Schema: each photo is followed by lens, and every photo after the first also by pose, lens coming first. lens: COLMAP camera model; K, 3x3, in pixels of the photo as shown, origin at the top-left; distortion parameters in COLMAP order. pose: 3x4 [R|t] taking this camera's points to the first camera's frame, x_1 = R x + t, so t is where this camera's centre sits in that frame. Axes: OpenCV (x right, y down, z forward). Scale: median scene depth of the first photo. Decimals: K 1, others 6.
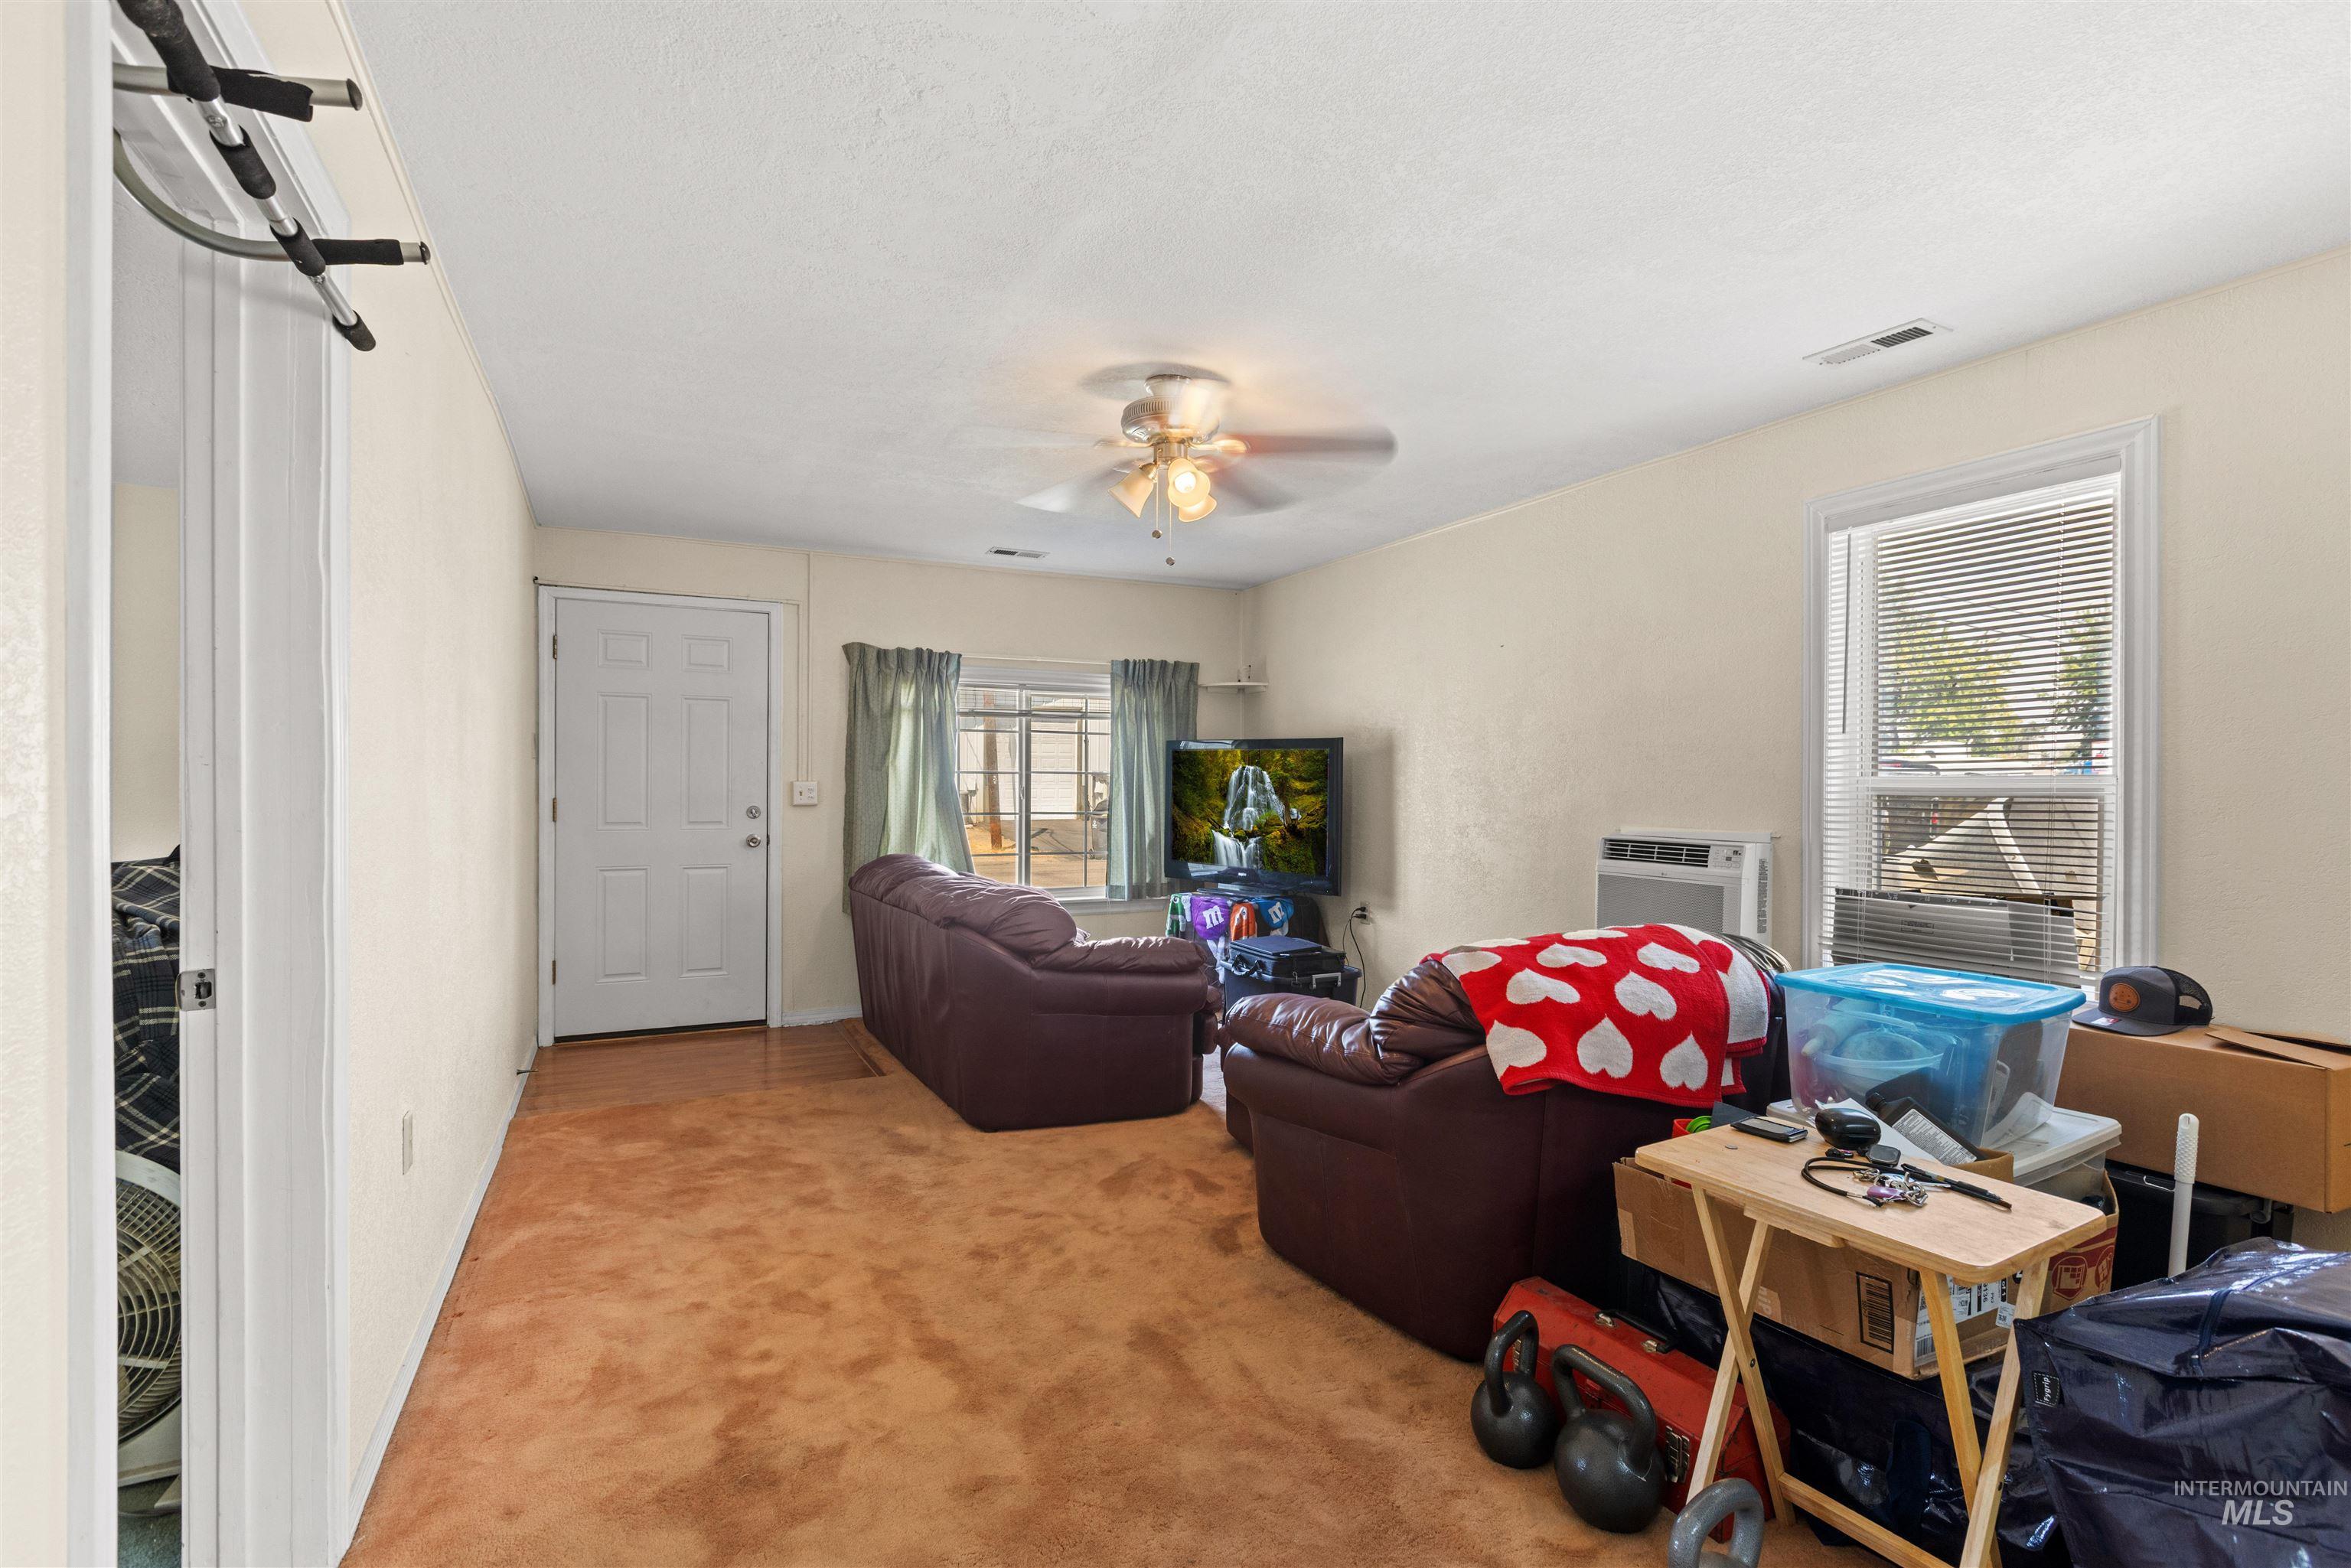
lens RADIAL K [[1078.5, 0, 1213.9], [0, 1078.5, 788.5], [0, 0, 1]] dist [-0.004856, 0.001263]
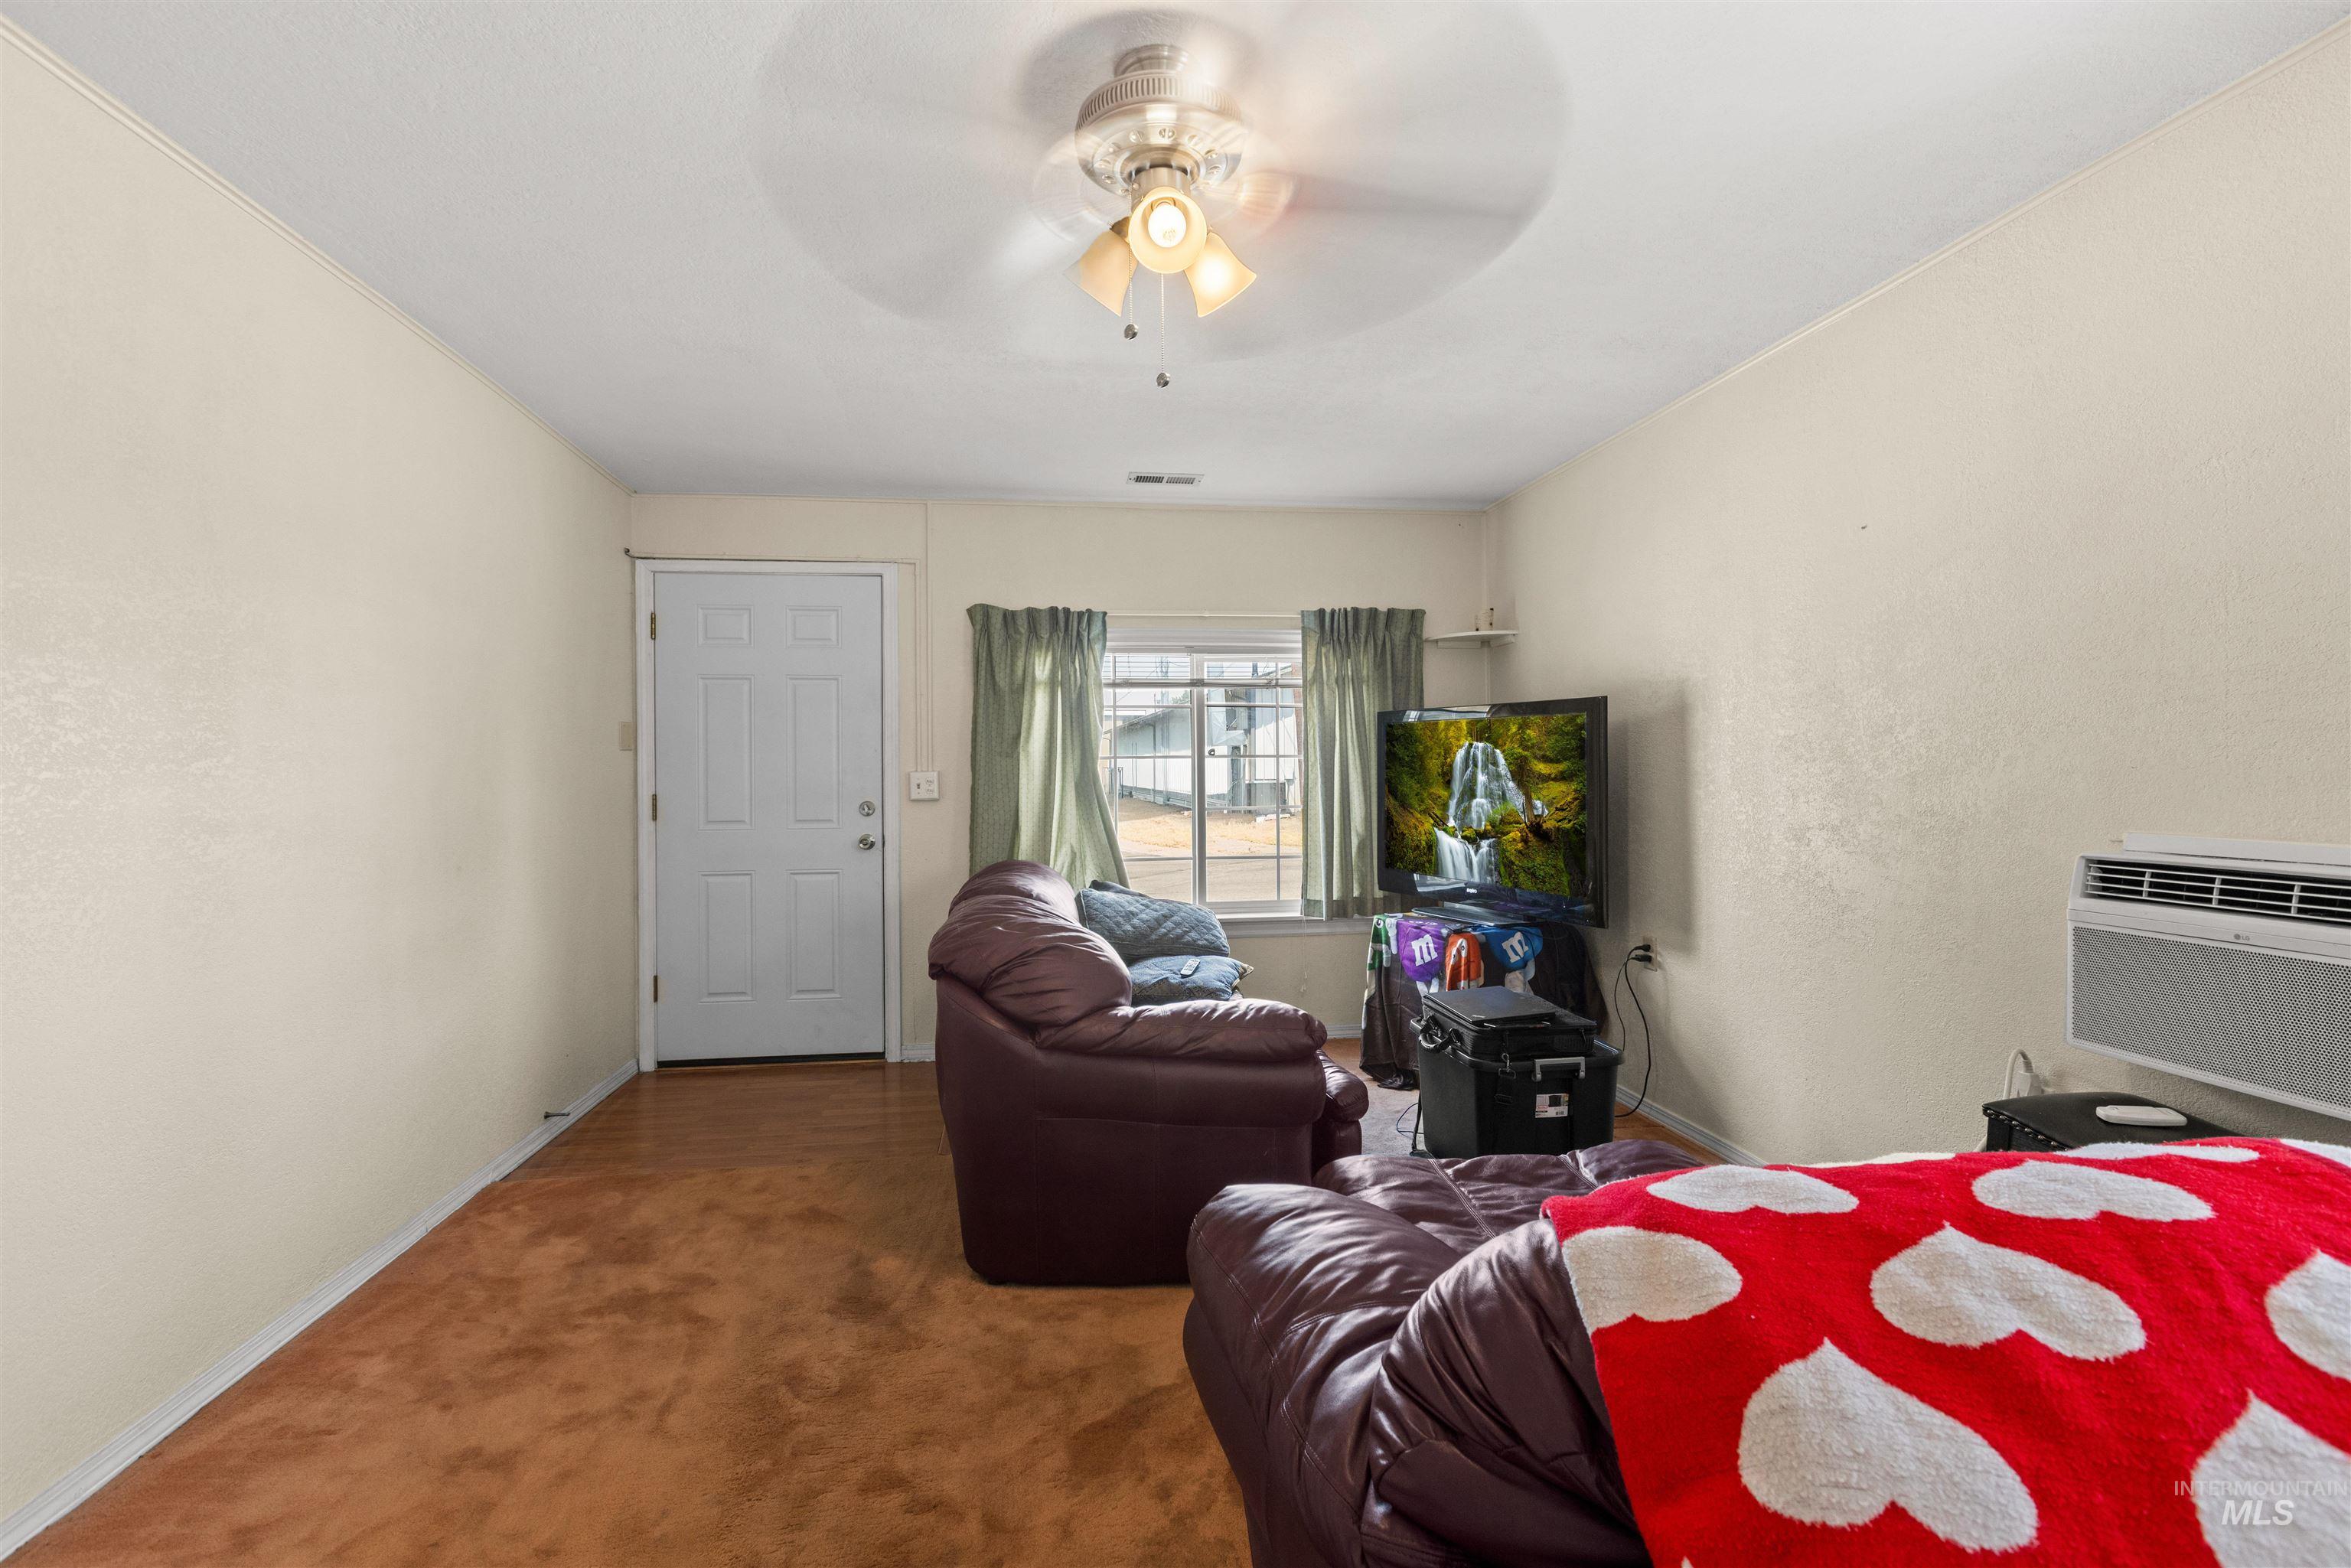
lens RADIAL K [[1080.0, 0, 1183.3], [0, 1080.0, 763.6], [0, 0, 1]] dist [0.001533, -0.000538]
pose [[0.943861, -0.017462, -0.329881, 0.090593], [0.013490, 0.999806, -0.014326, 0.001828], [0.330067, 0.009071, 0.943914, 0.264371]]
